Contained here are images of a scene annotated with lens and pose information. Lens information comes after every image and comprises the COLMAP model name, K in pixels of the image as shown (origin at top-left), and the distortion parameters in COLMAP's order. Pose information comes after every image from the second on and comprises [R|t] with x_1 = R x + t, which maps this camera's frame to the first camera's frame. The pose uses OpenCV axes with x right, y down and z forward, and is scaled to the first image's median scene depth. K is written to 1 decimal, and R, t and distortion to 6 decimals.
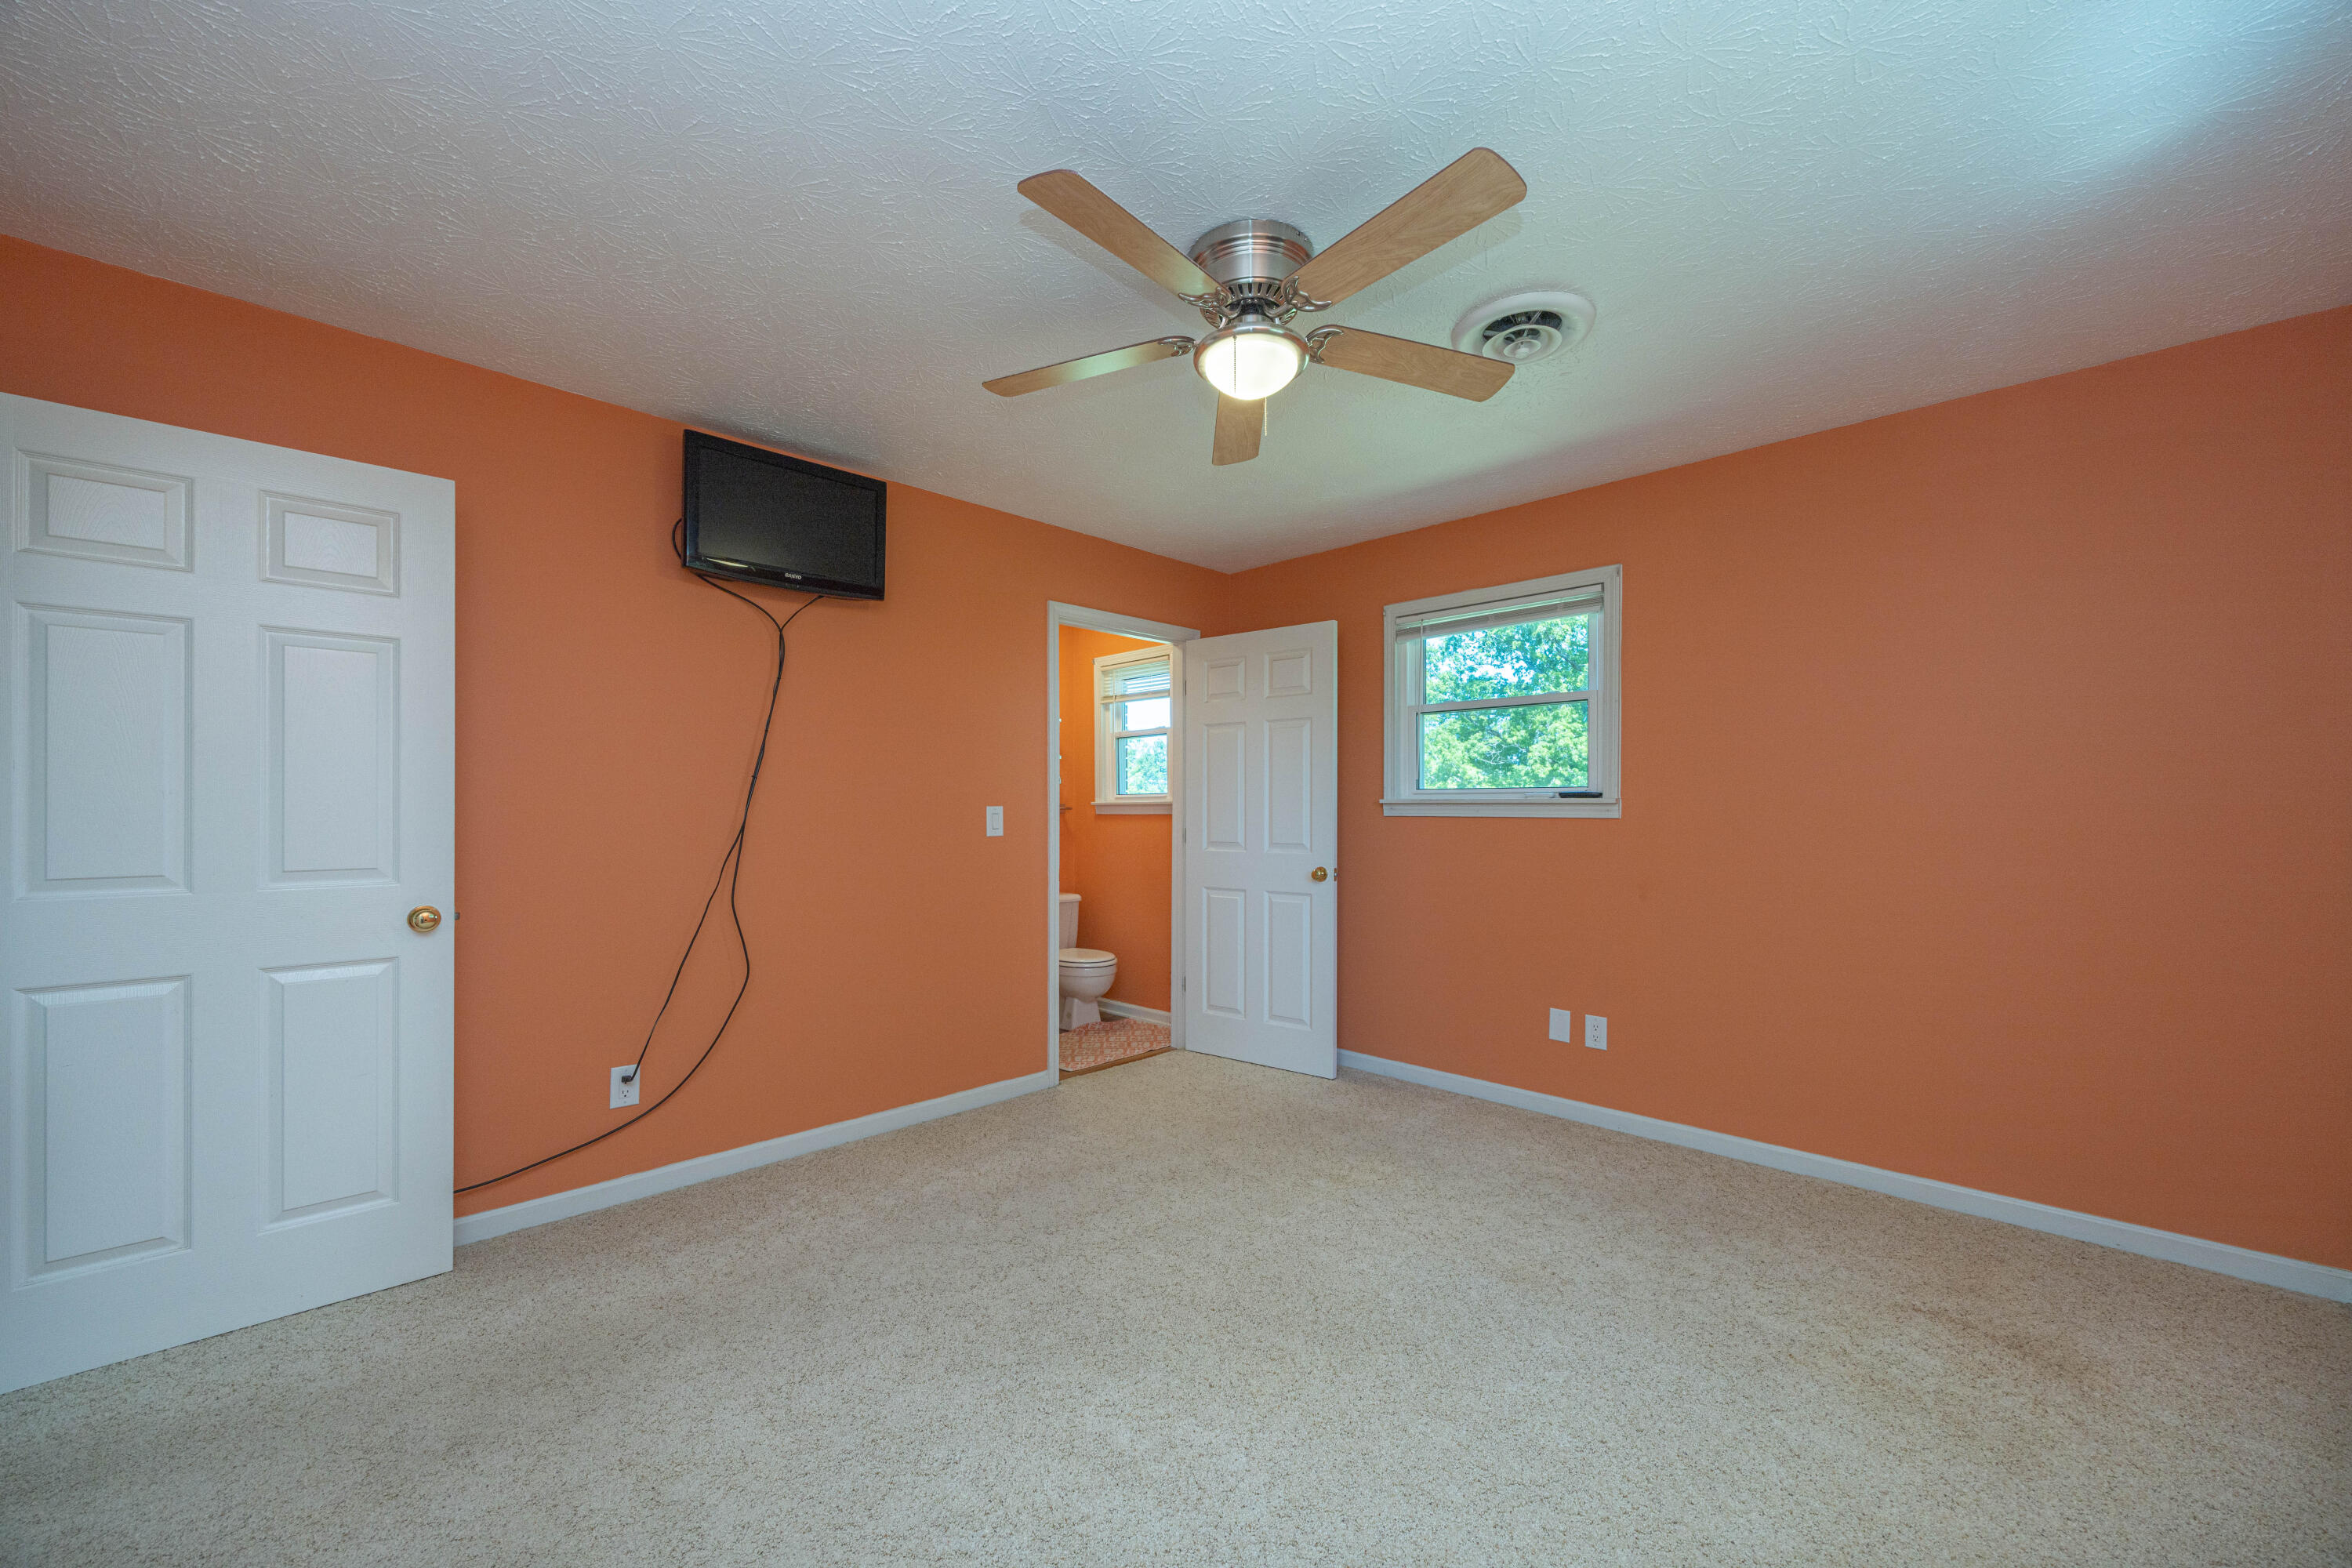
lens RADIAL K [[901.4, 0, 1183.6], [0, 901.4, 790.6], [0, 0, 1]] dist [-0.000494, 0.000522]
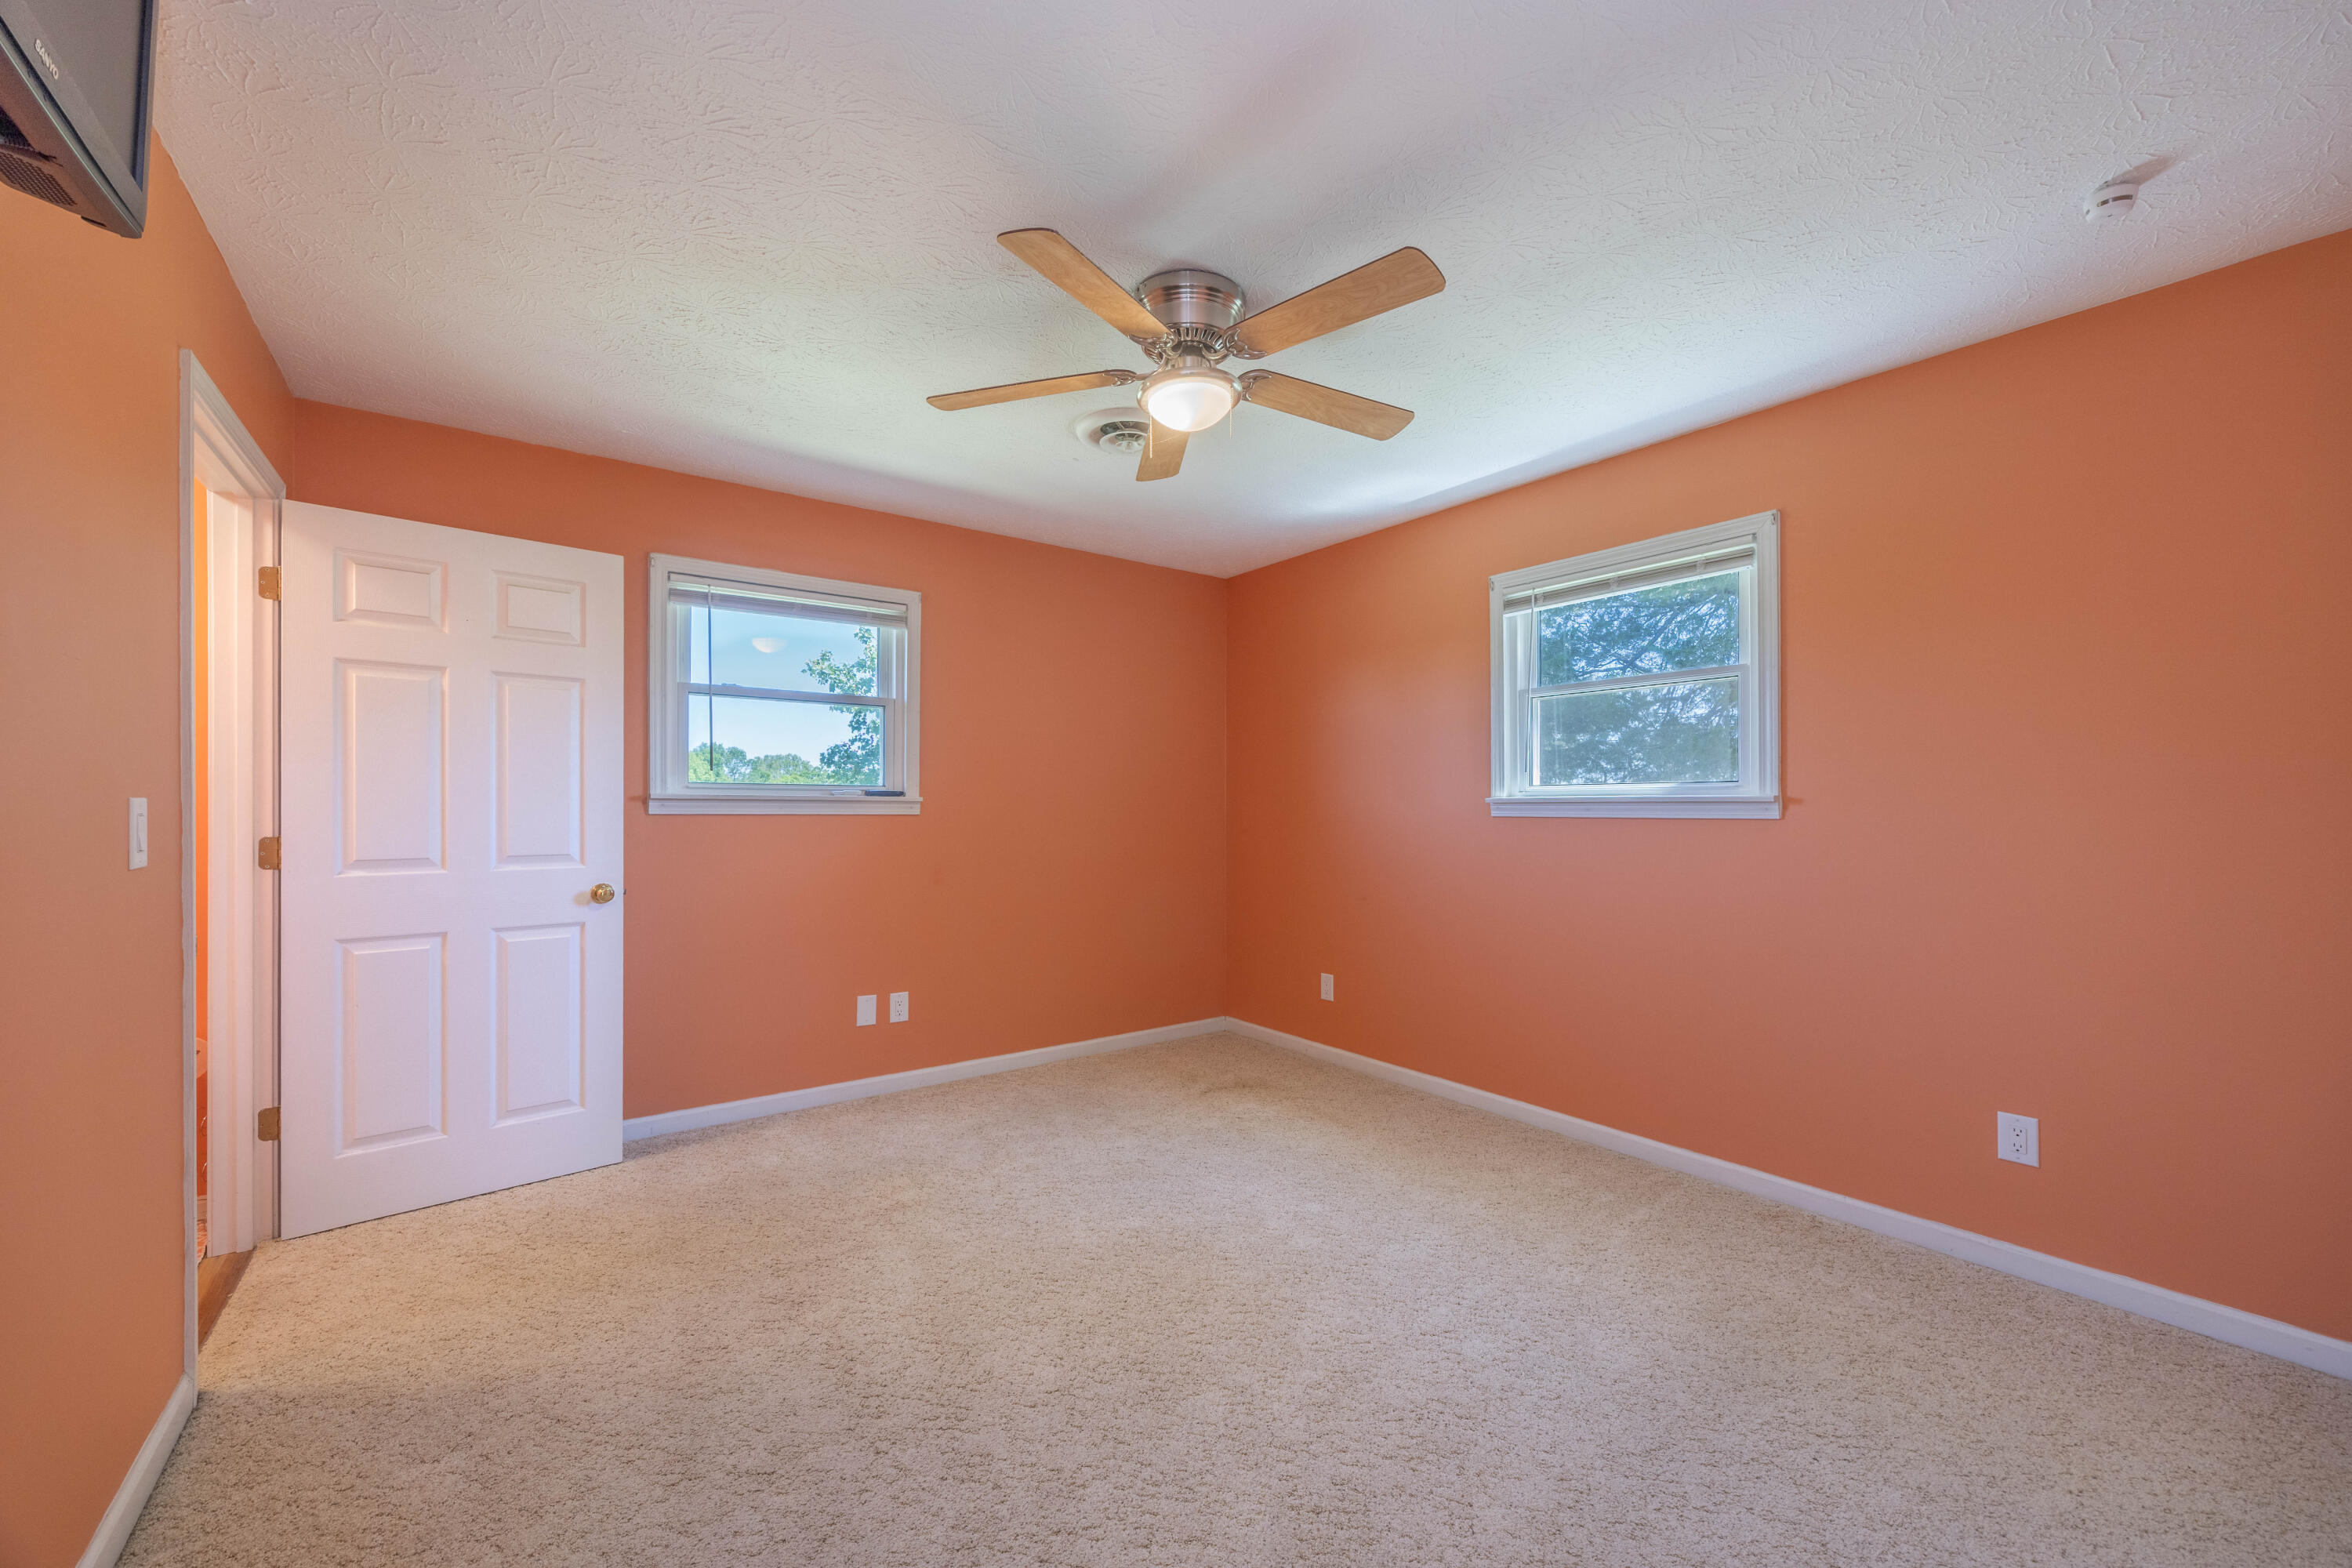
lens RADIAL K [[901.4, 0, 1176.3], [0, 901.4, 794.5], [0, 0, 1]] dist [-0.000494, 0.000522]
pose [[0.167764, 0.012262, 0.985751, -0.571020], [-0.024786, 0.999659, -0.008217, 0.006350], [-0.985516, -0.023055, 0.168011, 0.470757]]
